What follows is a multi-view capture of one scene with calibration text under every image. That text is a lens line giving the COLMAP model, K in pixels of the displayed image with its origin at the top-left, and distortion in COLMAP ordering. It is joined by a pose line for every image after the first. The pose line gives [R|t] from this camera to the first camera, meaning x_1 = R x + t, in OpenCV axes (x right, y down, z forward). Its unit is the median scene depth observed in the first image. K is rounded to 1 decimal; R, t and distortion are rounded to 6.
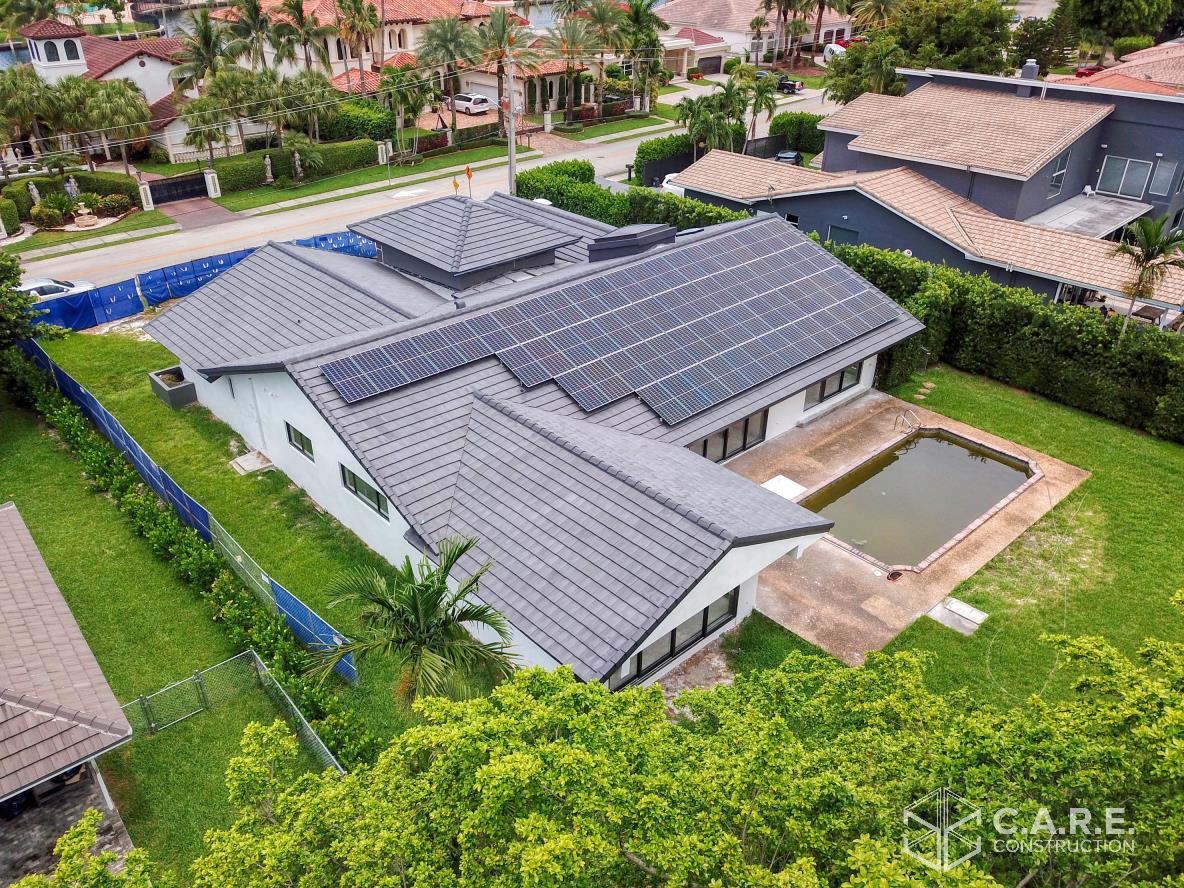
lens RADIAL K [[909.0, 0, 581.4], [0, 909.0, 452.6], [0, 0, 1]] dist [-0.001006, 0.003983]
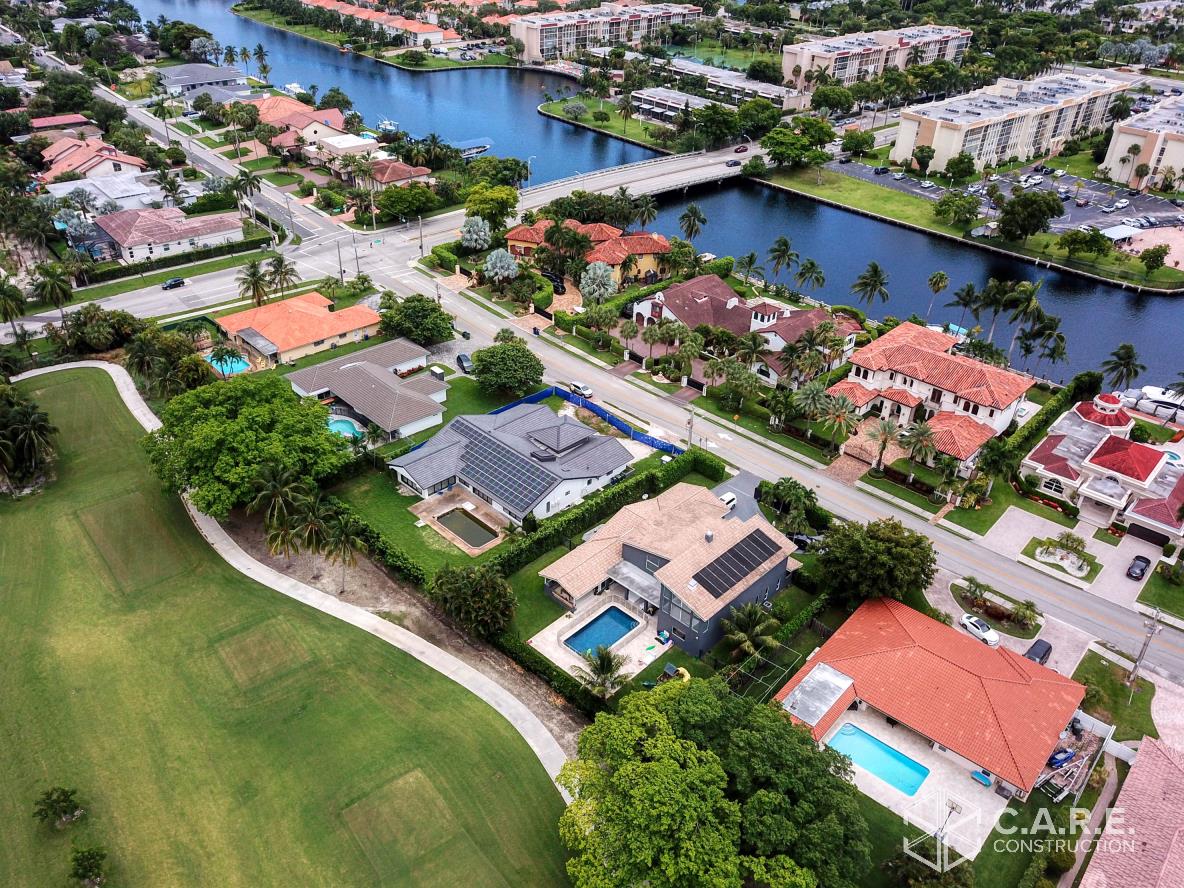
lens RADIAL K [[927.1, 0, 568.6], [0, 927.1, 441.7], [0, 0, 1]] dist [0.066821, -0.000169]
pose [[0.034723, 0.528414, -0.848276, 1.960765], [-0.527357, 0.730688, 0.433578, -1.200651], [0.848934, 0.432290, 0.304035, -0.008648]]
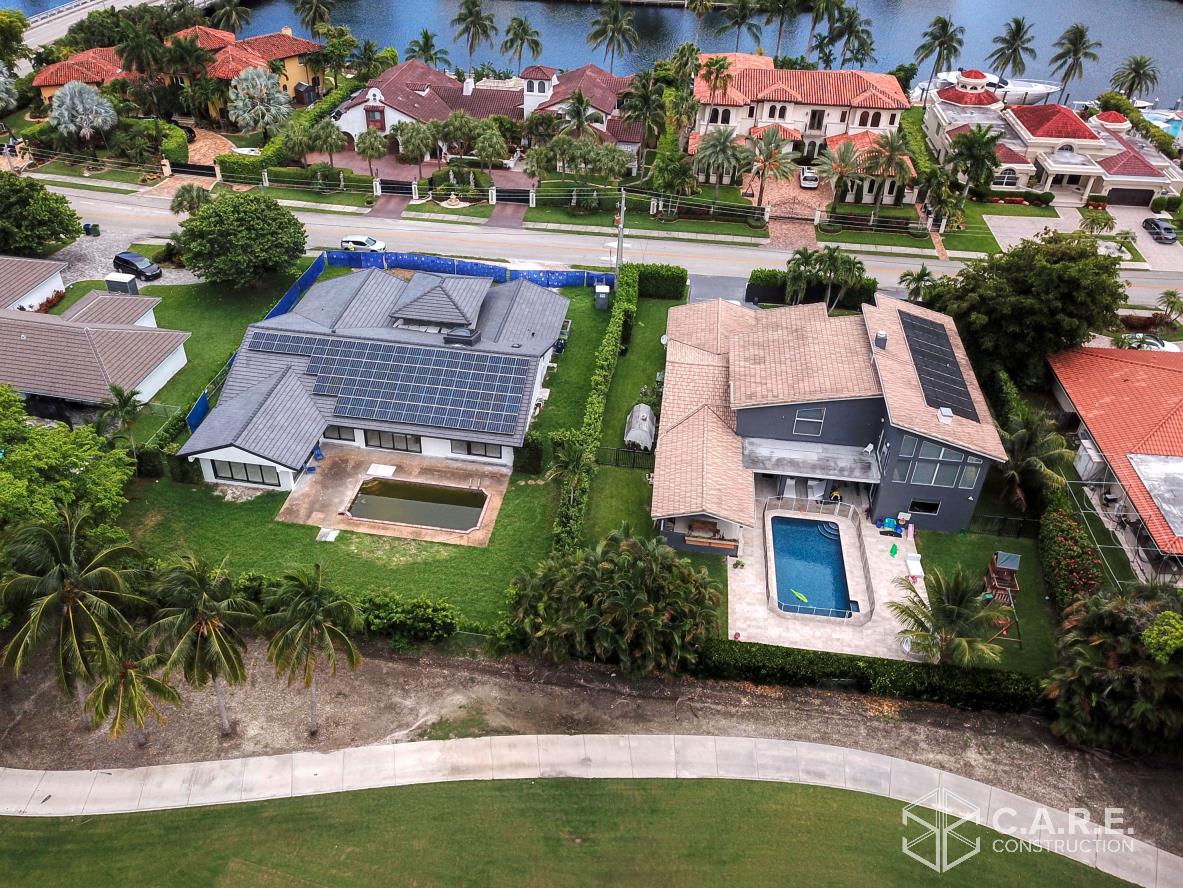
lens RADIAL K [[968.6, 0, 542.4], [0, 968.6, 441.9], [0, 0, 1]] dist [-0.001987, -0.003848]
pose [[0.611408, 0.470526, -0.636228, 1.003326], [-0.408272, 0.876307, 0.255733, -0.404596], [0.677860, 0.103397, 0.727884, -0.216266]]
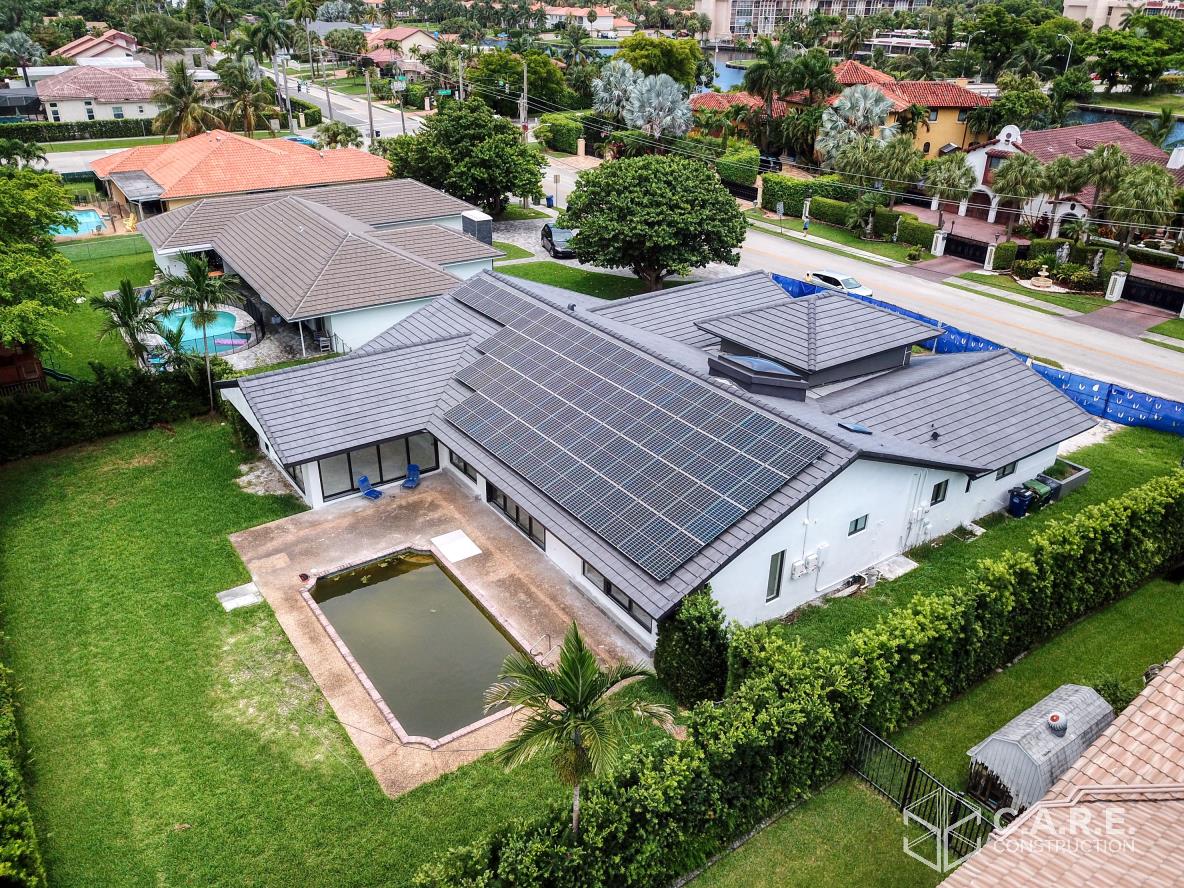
lens RADIAL K [[909.0, 0, 581.4], [0, 909.0, 452.6], [0, 0, 1]] dist [-0.001006, 0.003983]
pose [[-0.134185, 0.450592, -0.882588, 0.584730], [-0.510534, 0.731912, 0.451286, -0.319280], [0.849323, 0.511147, 0.131831, 0.501399]]
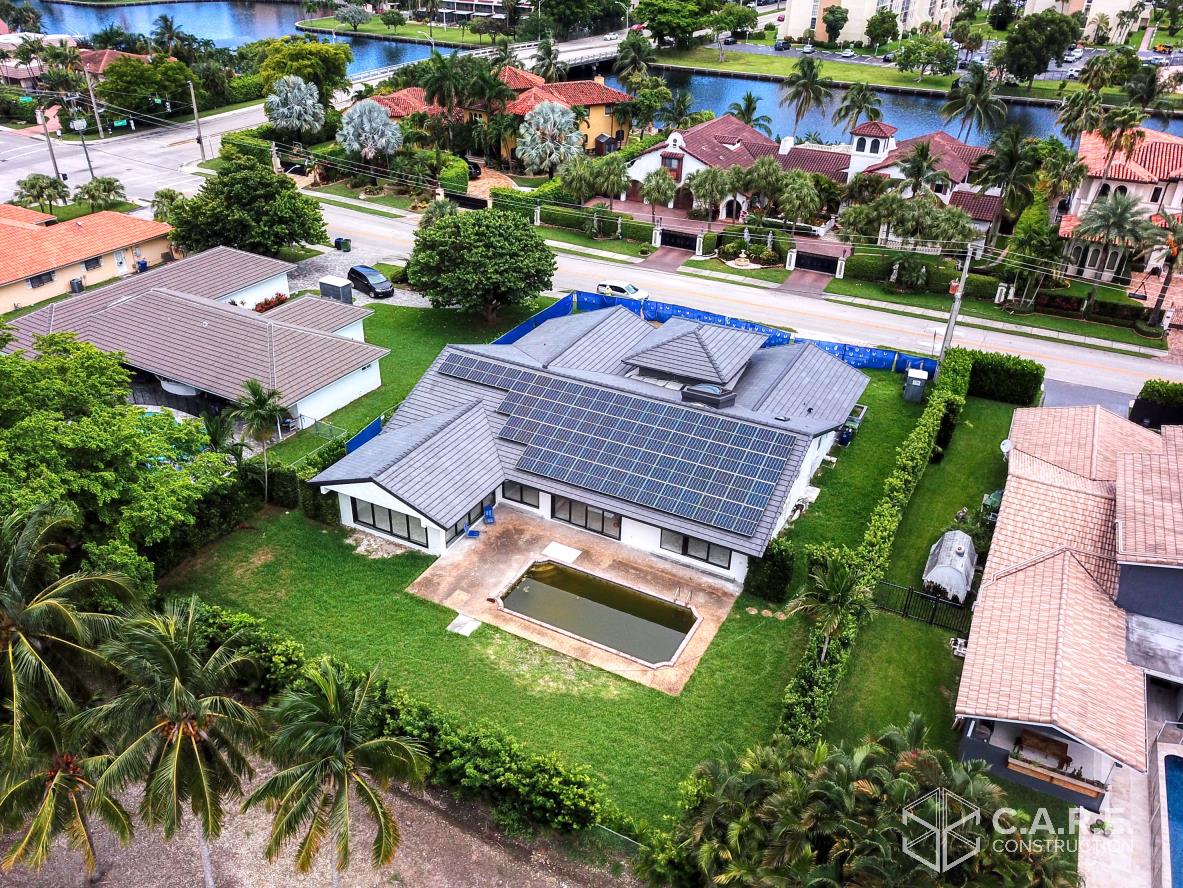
lens RADIAL K [[944.9, 0, 551.2], [0, 944.9, 466.2], [0, 0, 1]] dist [0.002471, -0.005264]
pose [[0.322805, 0.490073, -0.809707, 0.777092], [-0.487050, 0.819551, 0.301859, -0.299552], [0.811529, 0.296927, 0.503245, 0.071425]]
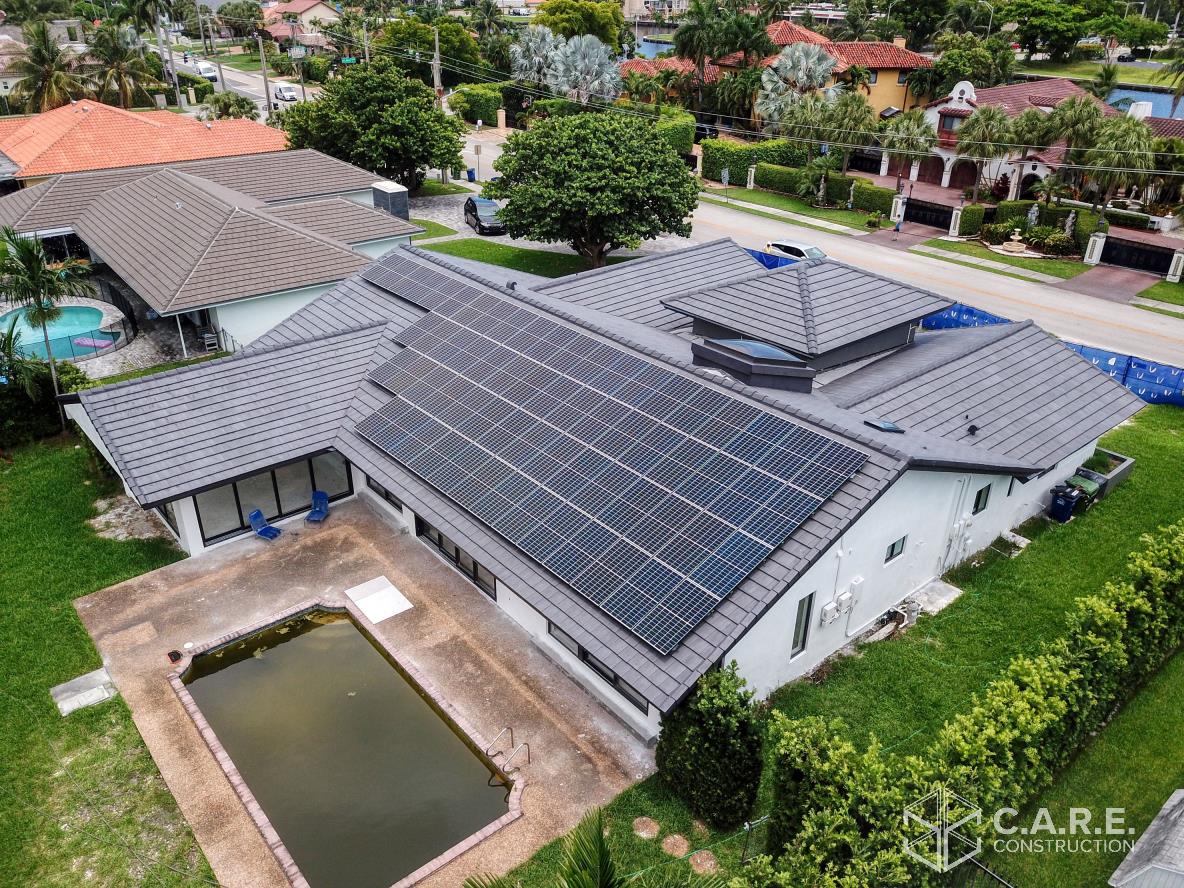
lens RADIAL K [[909.0, 0, 581.4], [0, 909.0, 452.6], [0, 0, 1]] dist [-0.001006, 0.003983]
pose [[-0.044505, 0.467838, -0.882693, 0.468817], [-0.512594, 0.747697, 0.422134, -0.267362], [0.857477, 0.471250, 0.206535, 0.499367]]
